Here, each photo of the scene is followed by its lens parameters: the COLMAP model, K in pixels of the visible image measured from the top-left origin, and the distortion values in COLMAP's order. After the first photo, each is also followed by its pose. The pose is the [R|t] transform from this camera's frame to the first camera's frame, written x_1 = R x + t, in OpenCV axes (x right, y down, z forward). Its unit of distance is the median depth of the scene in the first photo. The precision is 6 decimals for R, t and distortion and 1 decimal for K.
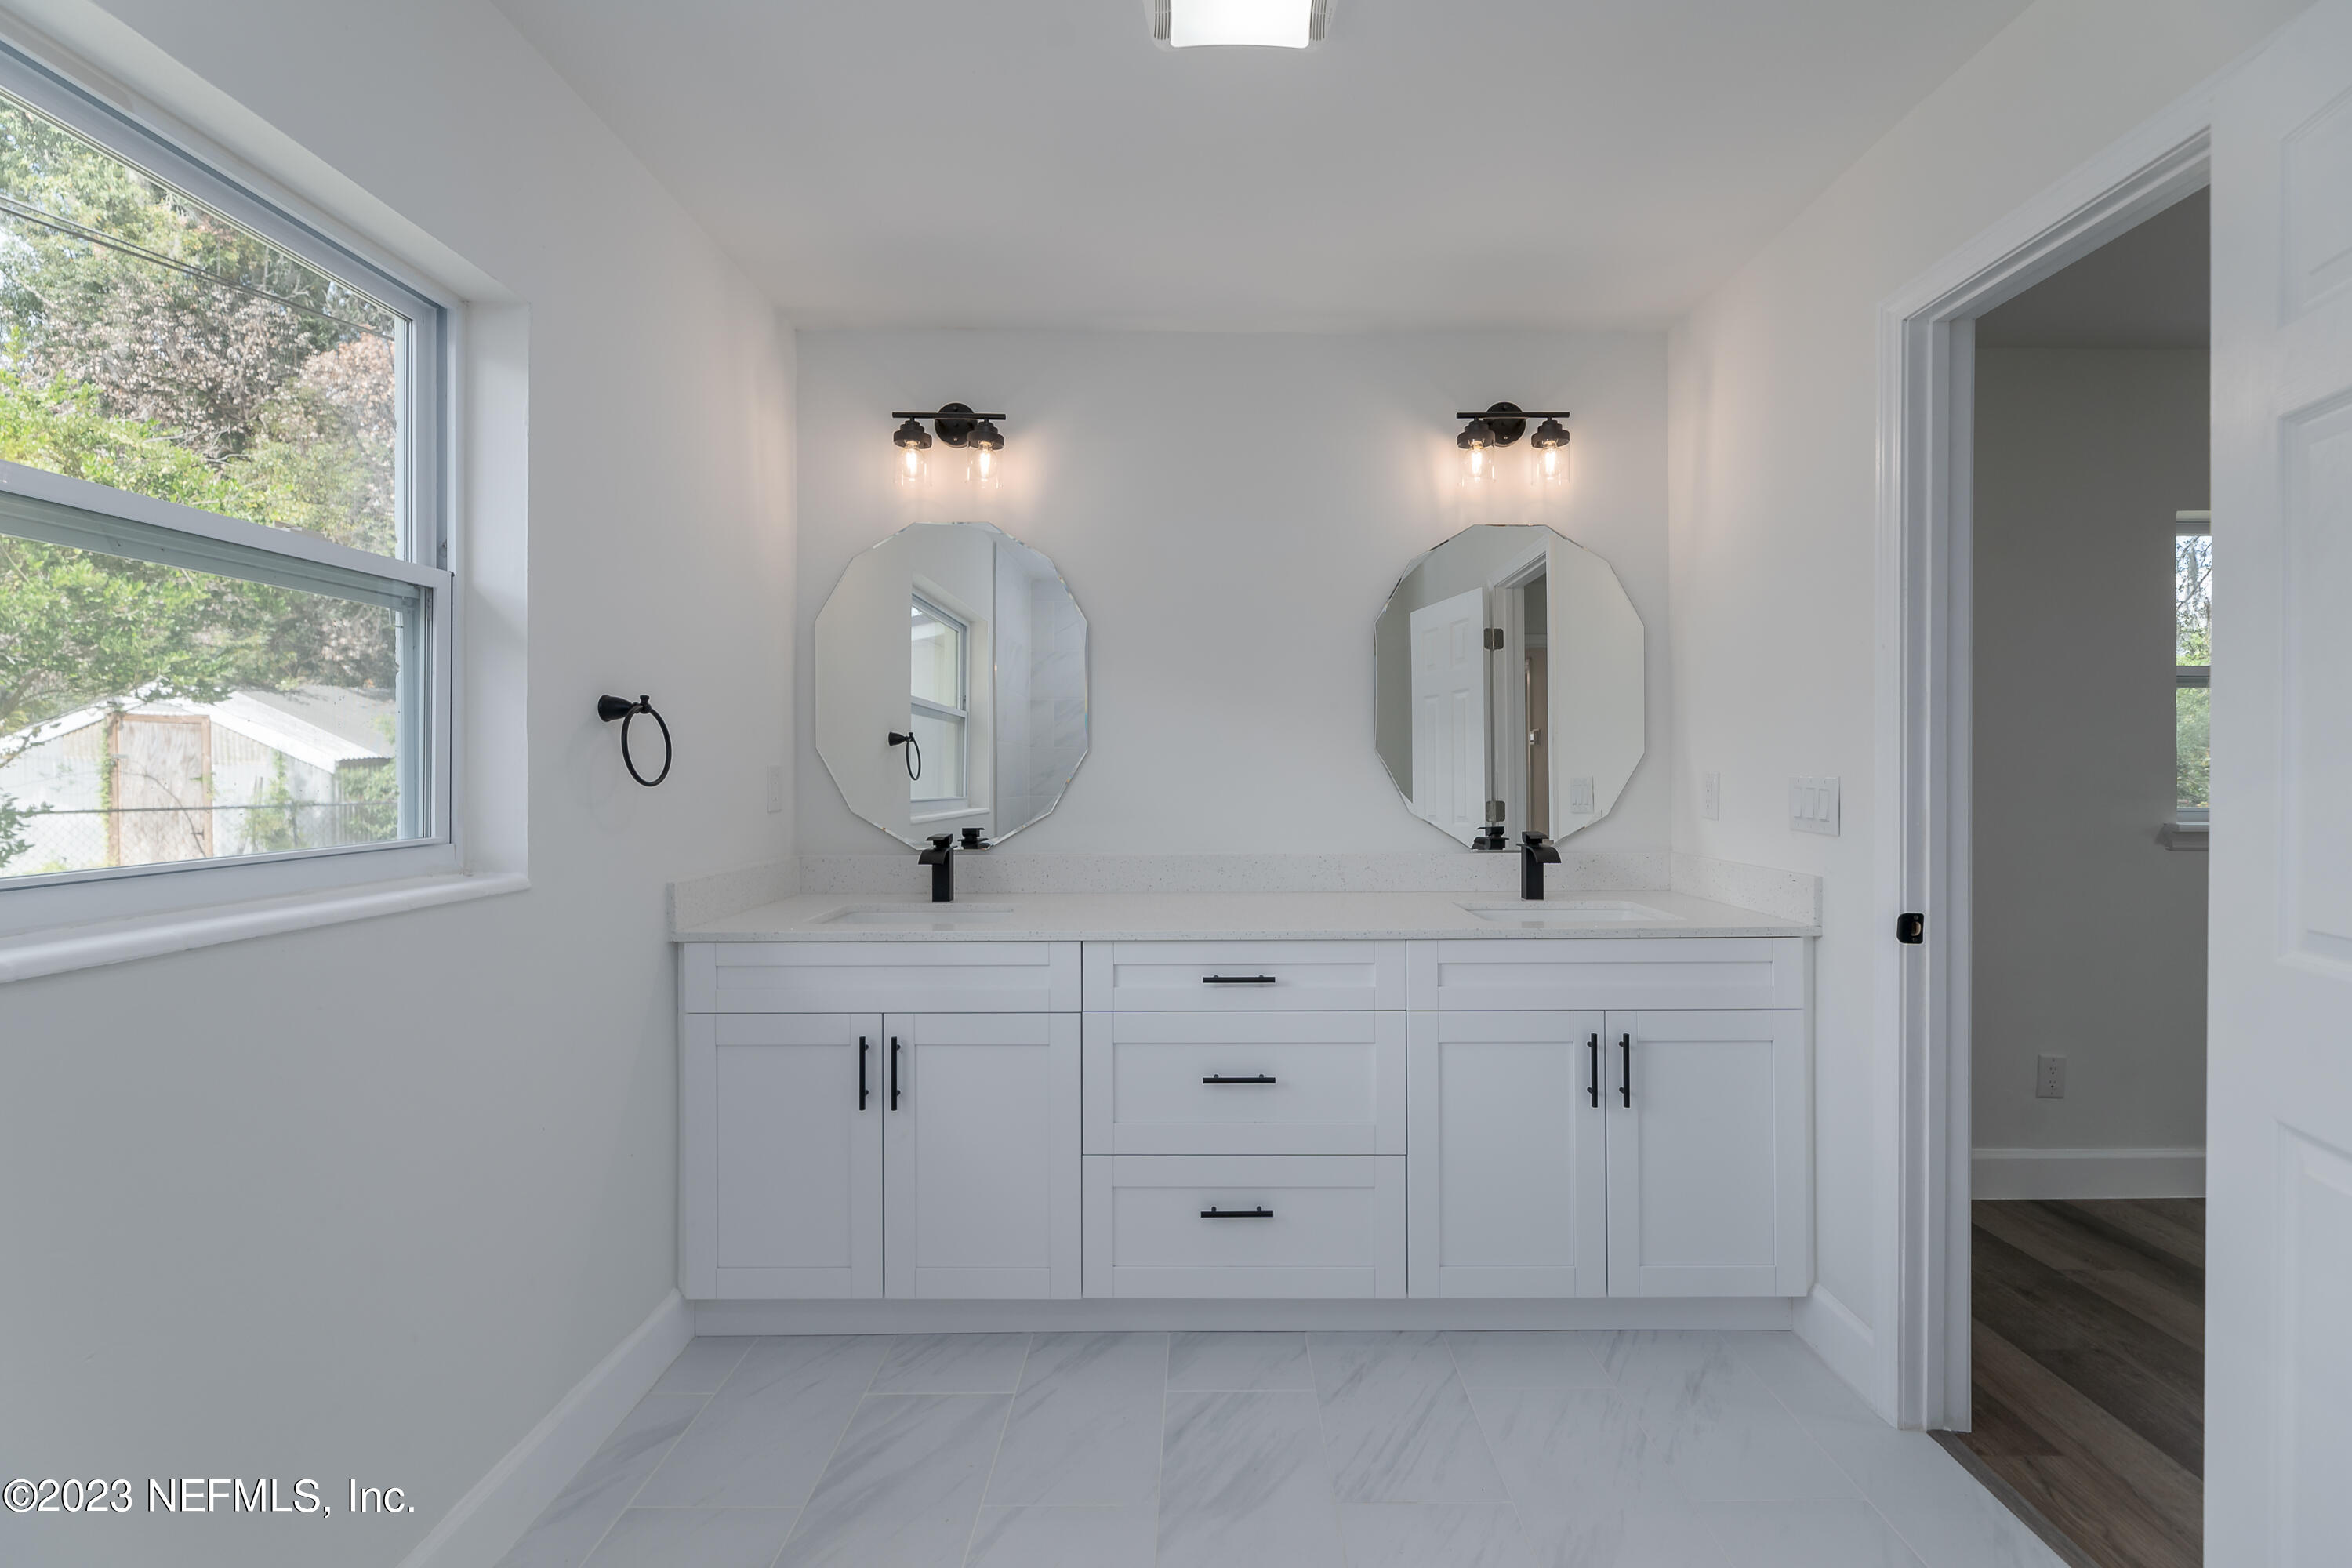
lens RADIAL K [[968.0, 0, 1180.4], [0, 968.0, 770.7], [0, 0, 1]] dist [-0.000065, 0.000229]
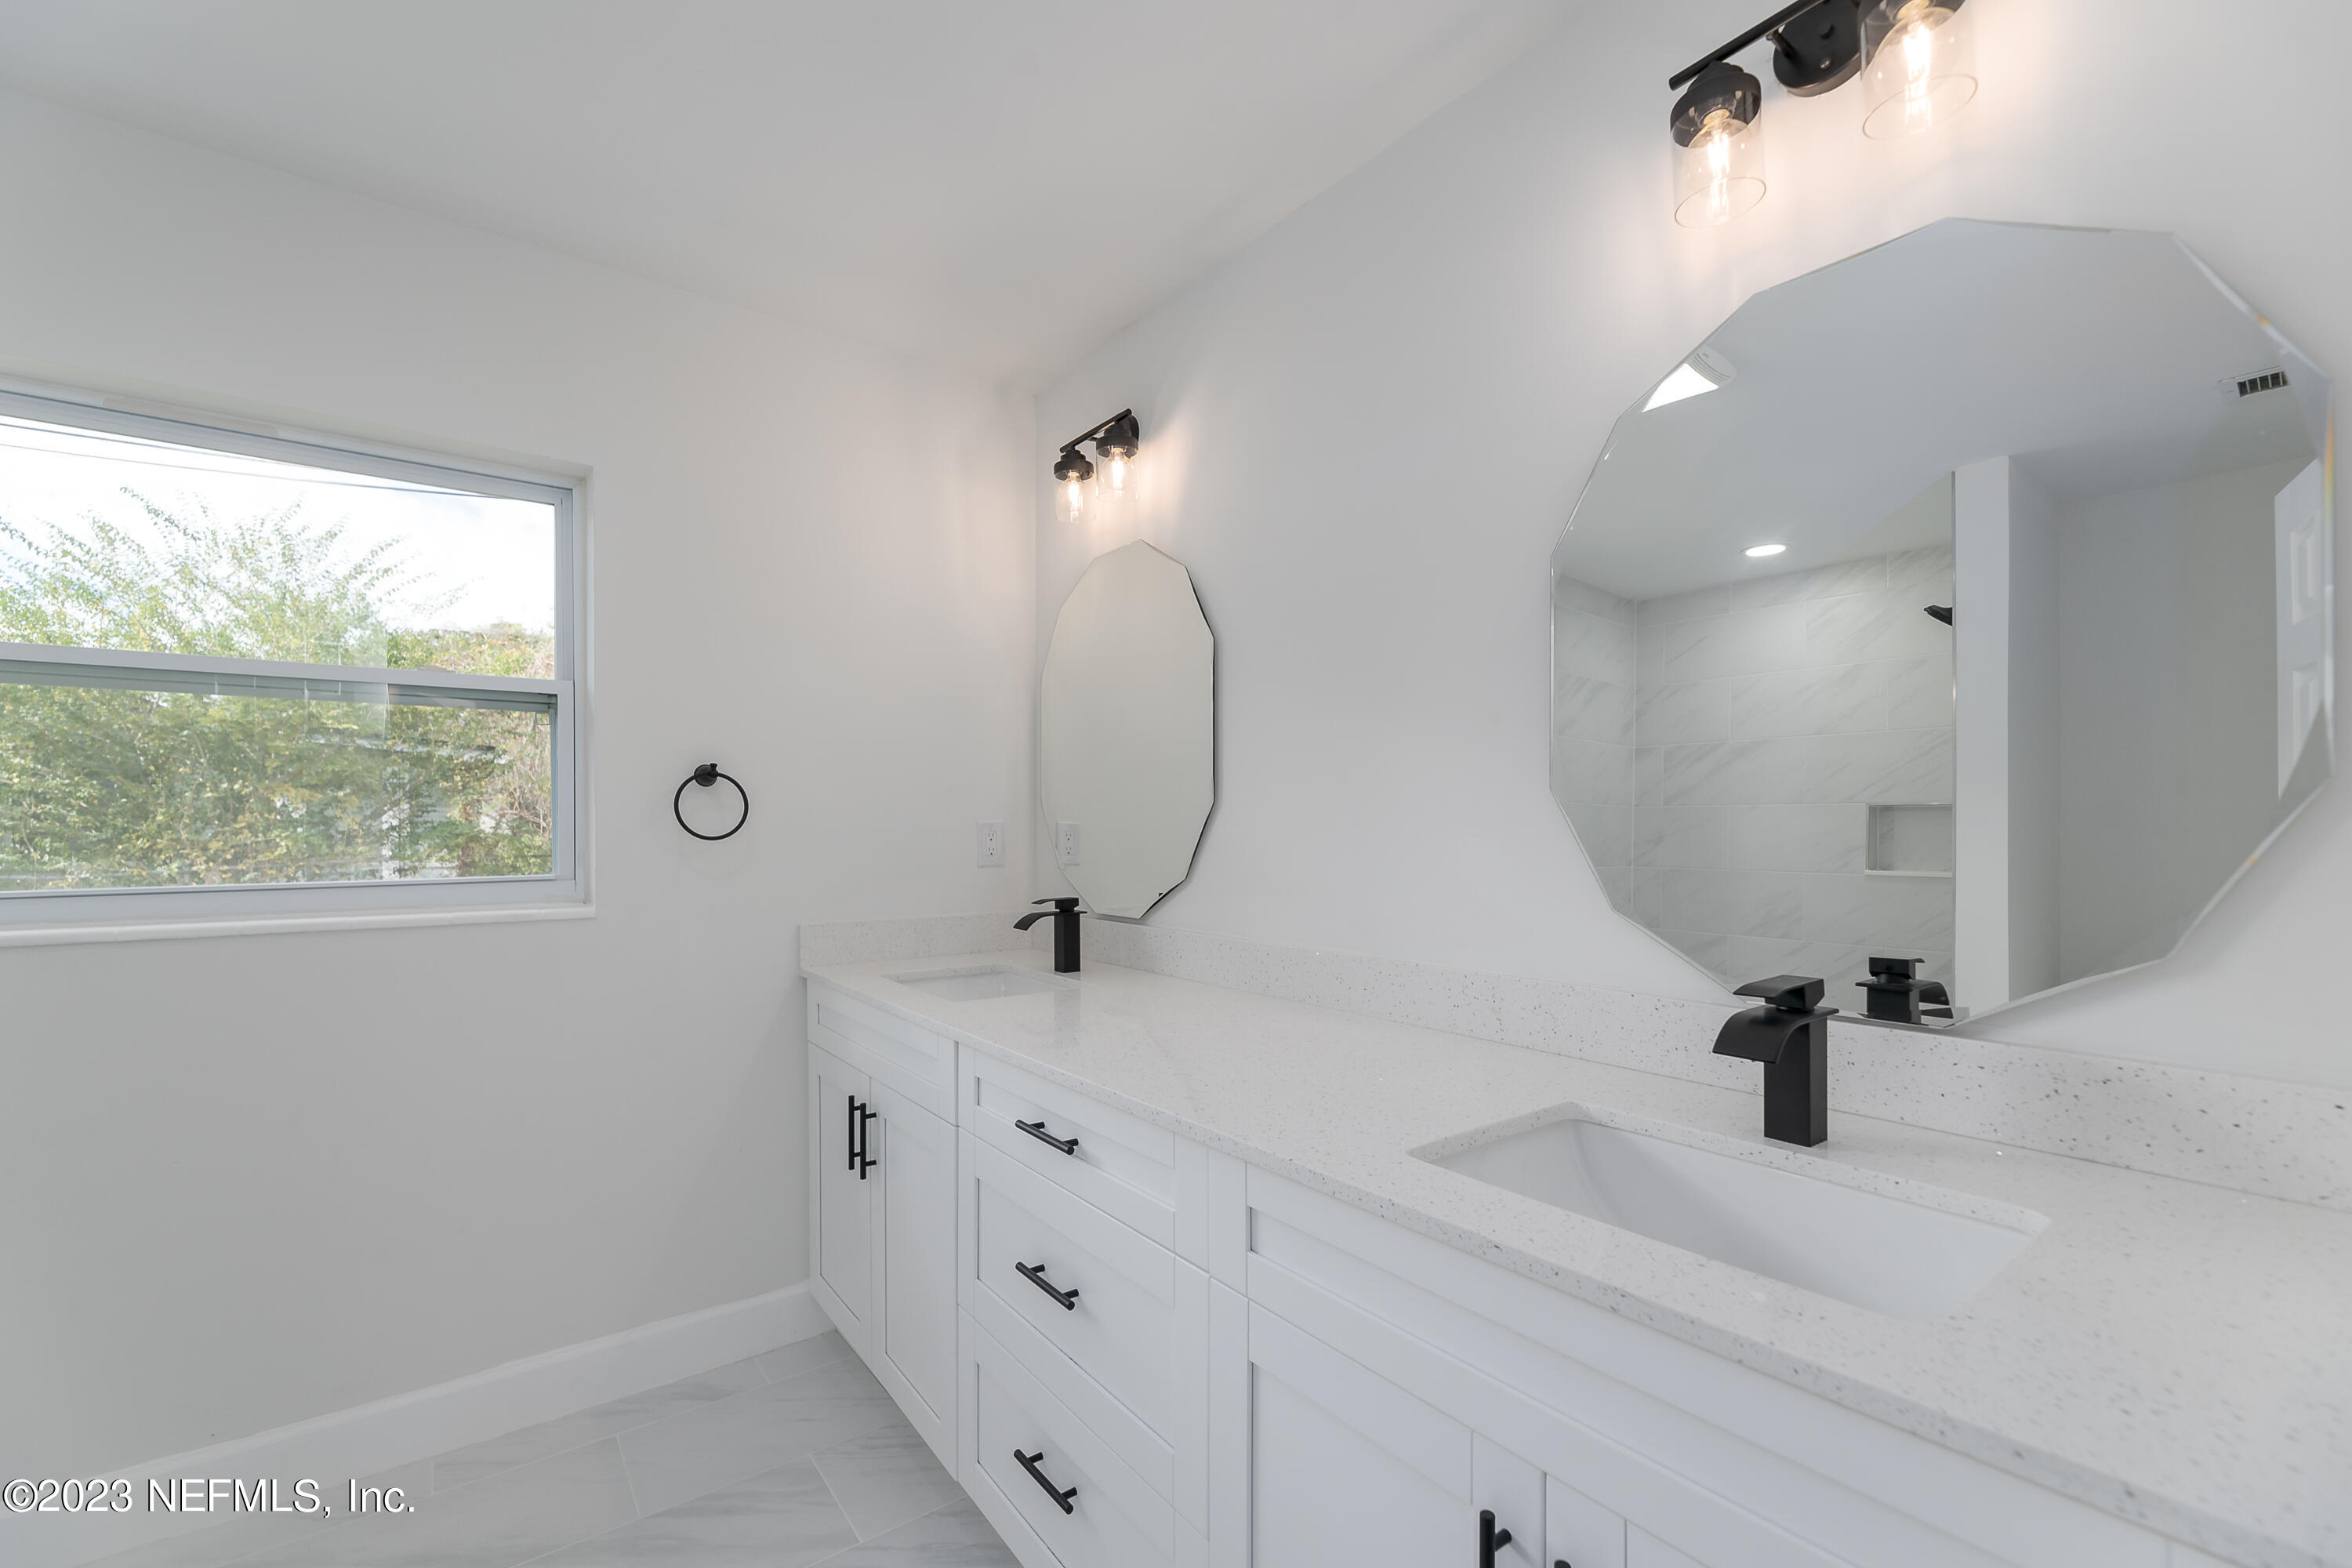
lens RADIAL K [[968.0, 0, 1181.2], [0, 968.0, 815.3], [0, 0, 1]] dist [-0.000065, 0.000229]
pose [[0.618062, 0.001199, -0.786128, 0.654251], [-0.001707, 0.999999, 0.000183, -0.013295], [0.786127, 0.001228, 0.618063, 0.646176]]
